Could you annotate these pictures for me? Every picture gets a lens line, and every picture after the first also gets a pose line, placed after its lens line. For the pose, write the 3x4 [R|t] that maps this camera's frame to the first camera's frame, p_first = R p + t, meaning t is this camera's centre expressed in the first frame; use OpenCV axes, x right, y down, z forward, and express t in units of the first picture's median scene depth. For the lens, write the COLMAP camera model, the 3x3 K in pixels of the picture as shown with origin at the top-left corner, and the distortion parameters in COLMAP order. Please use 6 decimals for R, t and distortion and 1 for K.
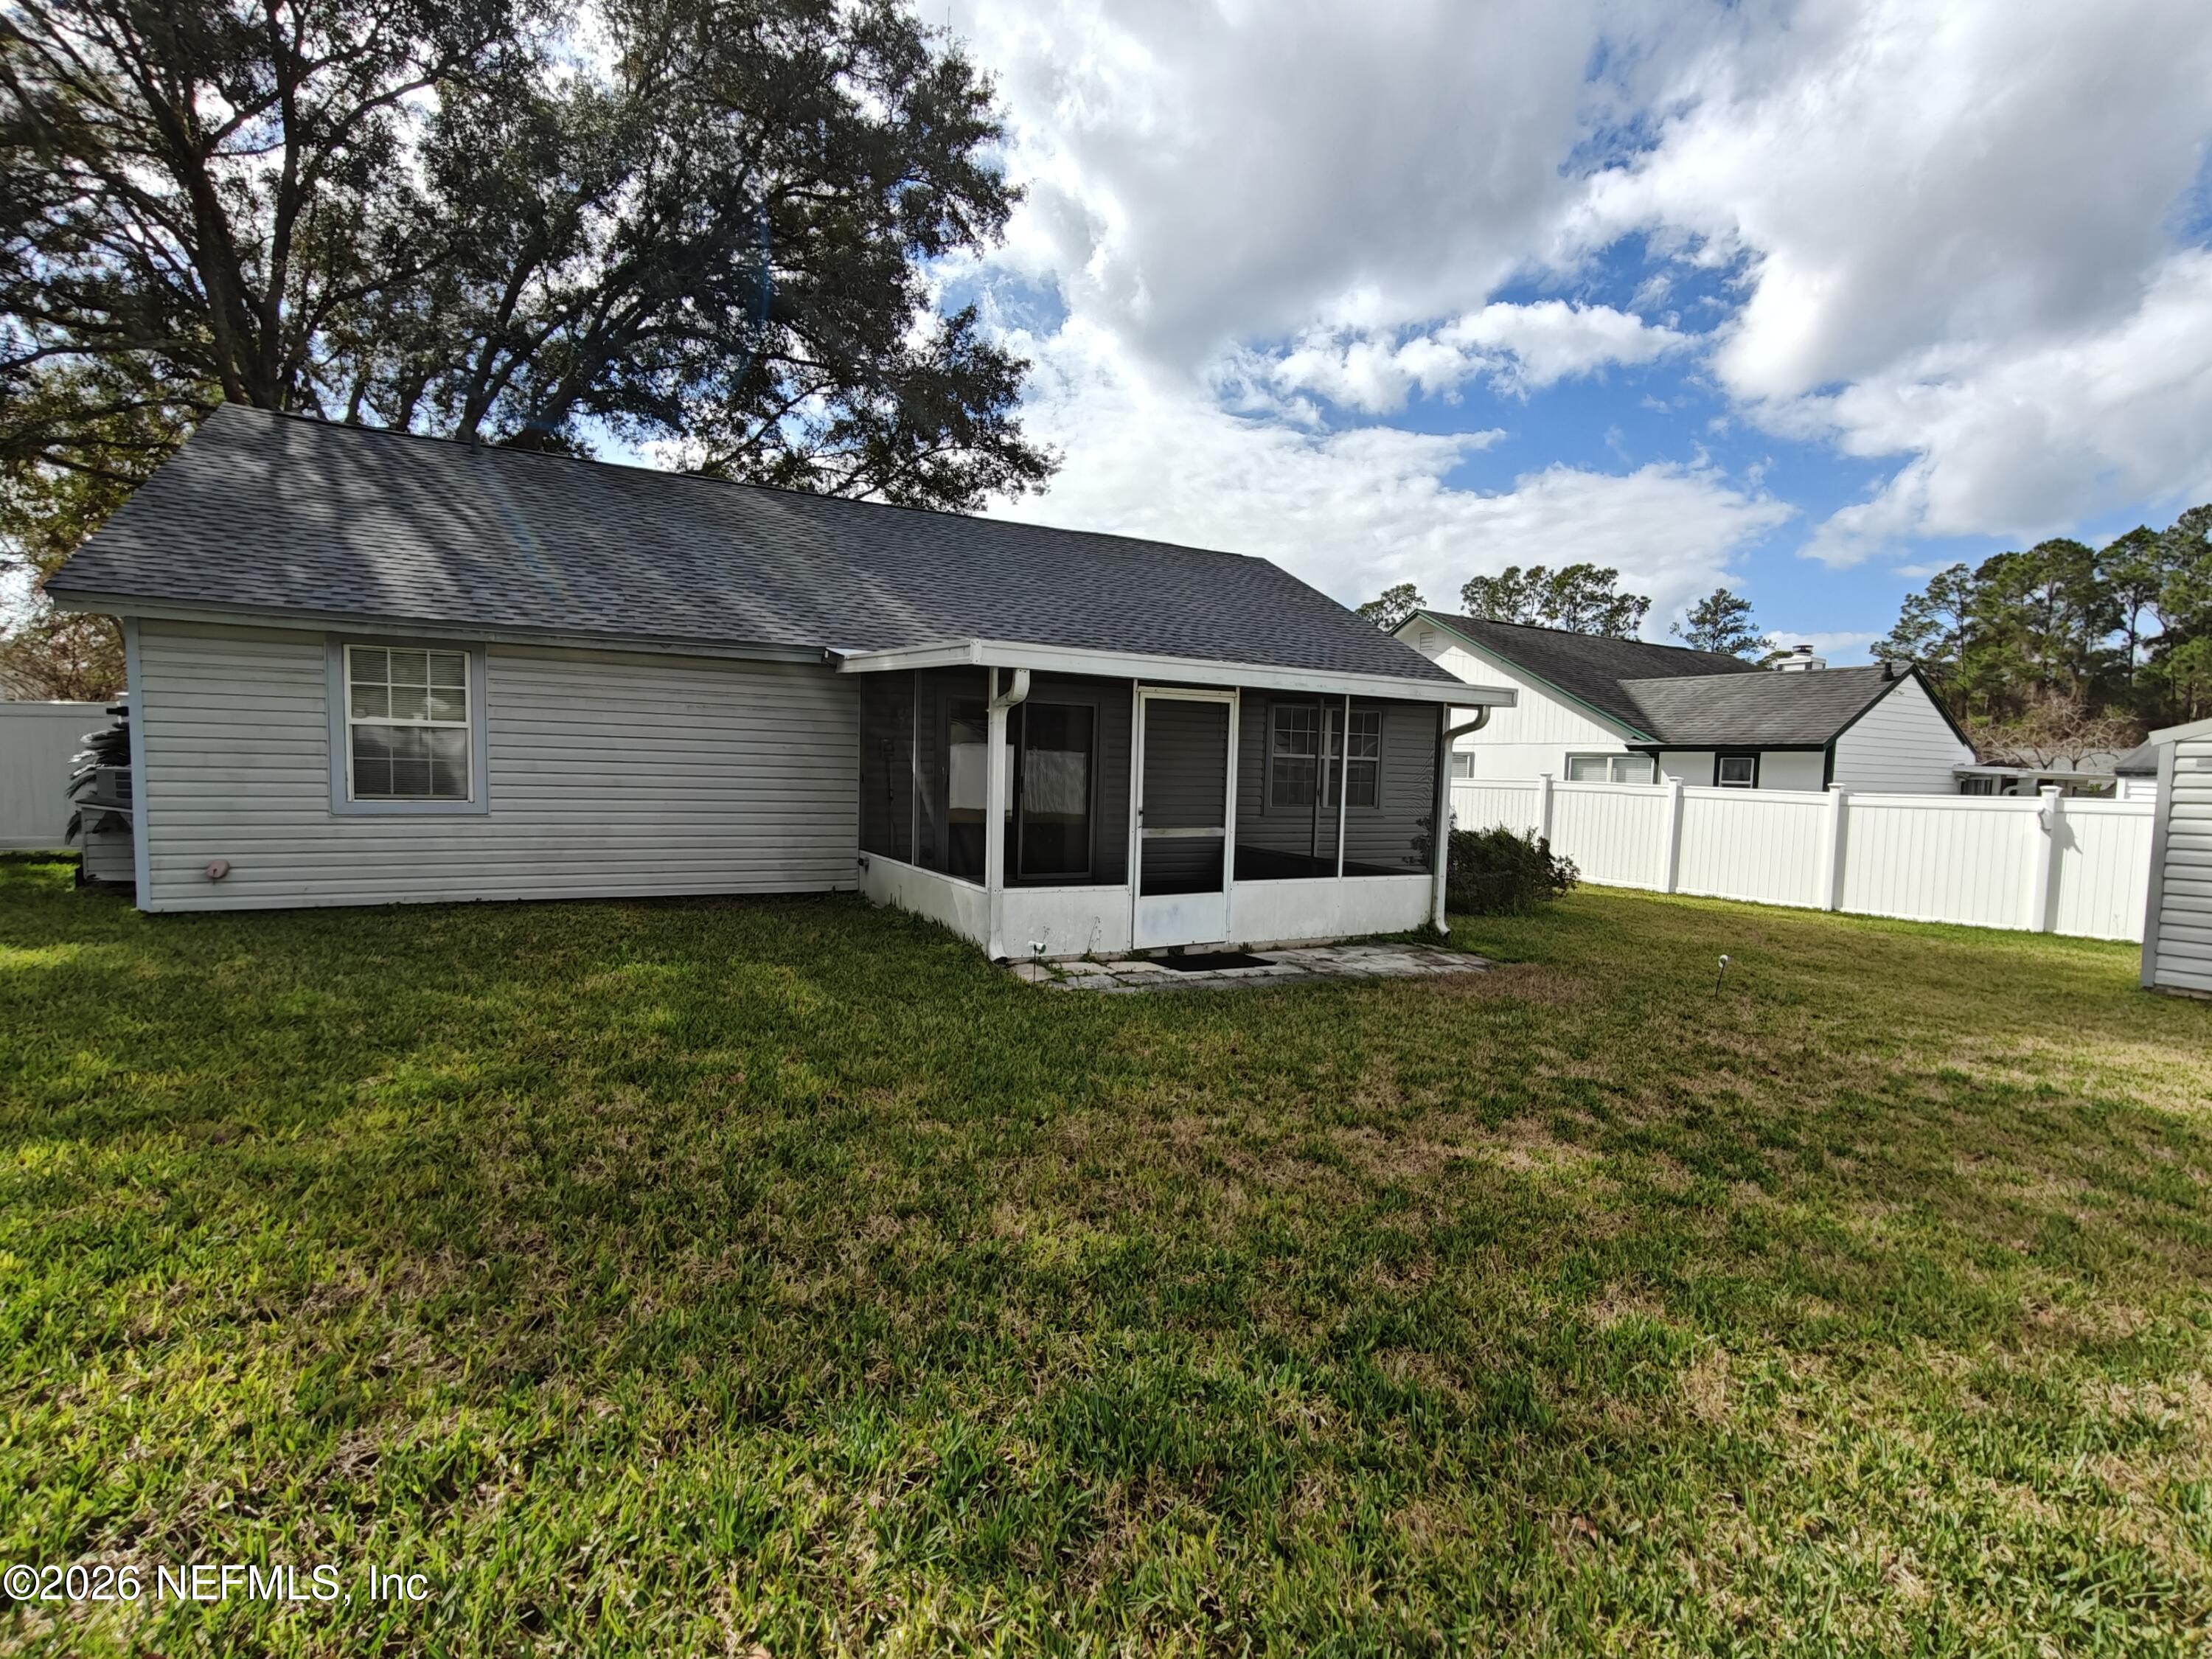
lens RADIAL K [[1081.8, 0, 1140.6], [0, 1081.8, 829.9], [0, 0, 1]] dist [0.006687, 0.002510]
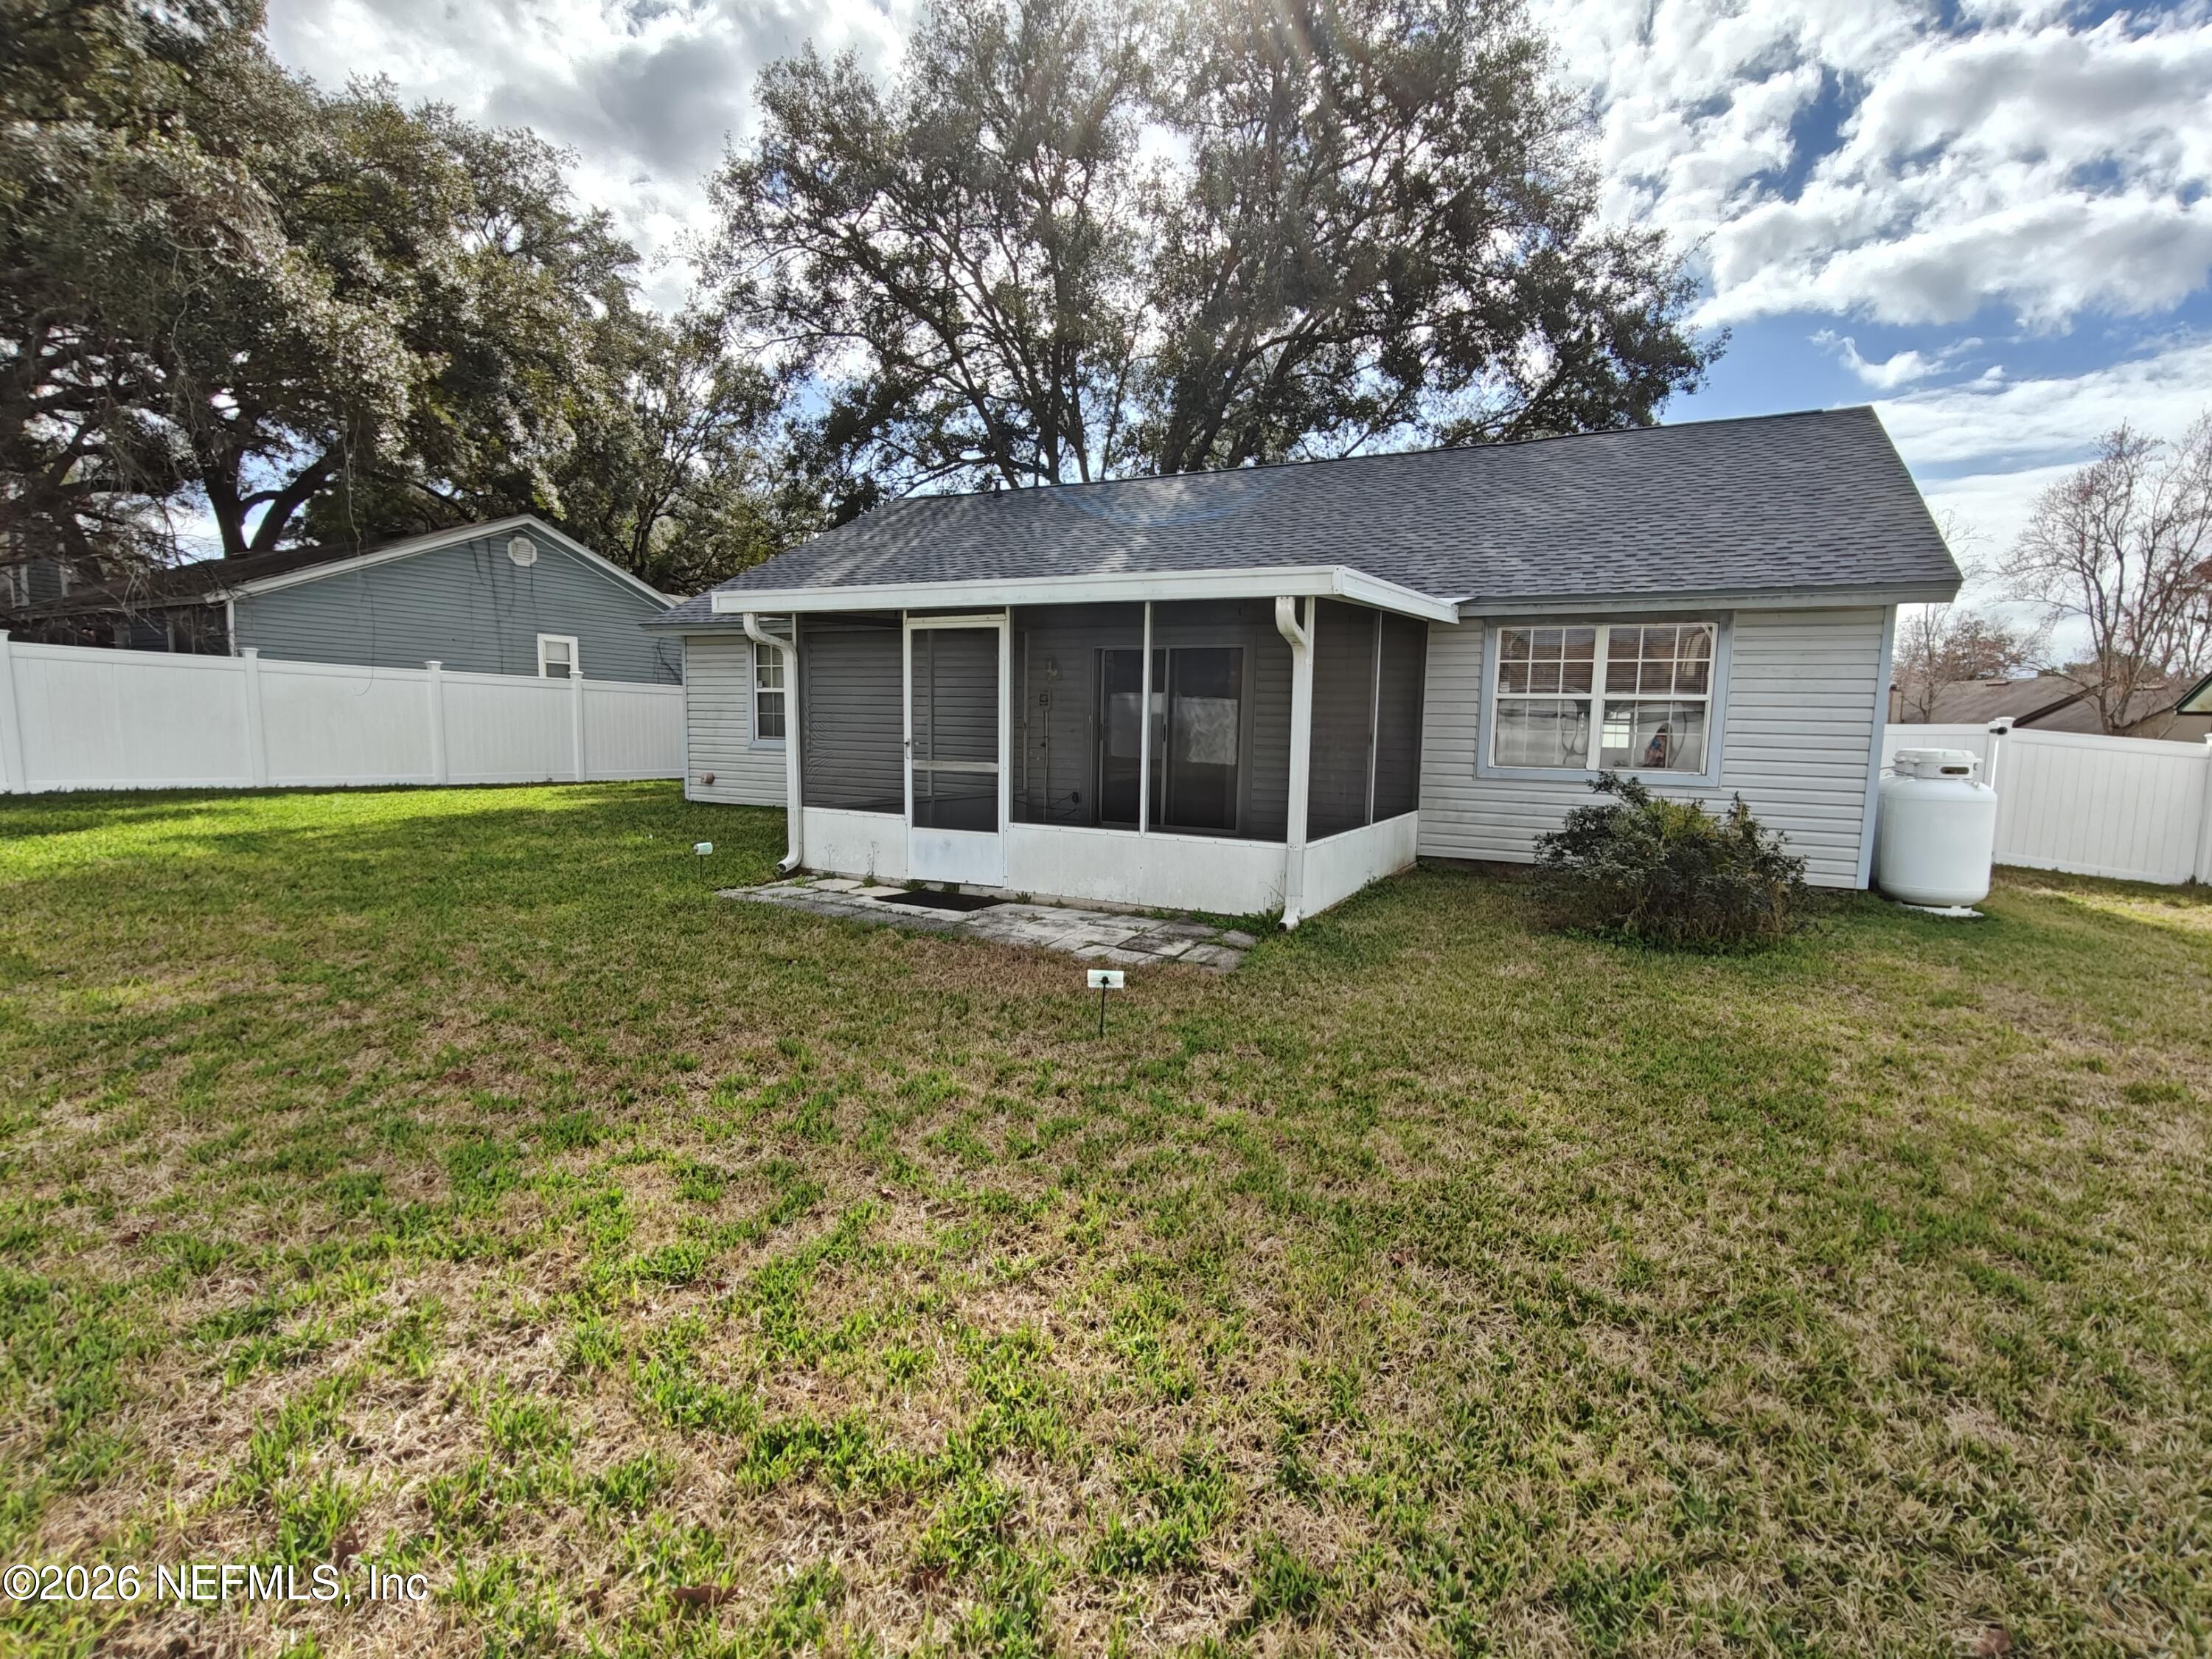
lens RADIAL K [[1048.7, 0, 1131.8], [0, 1048.7, 829.7], [0, 0, 1]] dist [0.001550, 0.001702]
pose [[0.558127, 0.064127, -0.827274, 0.886775], [-0.058303, 0.997576, 0.037993, 0.014421], [0.827705, 0.027028, 0.560513, 0.595766]]
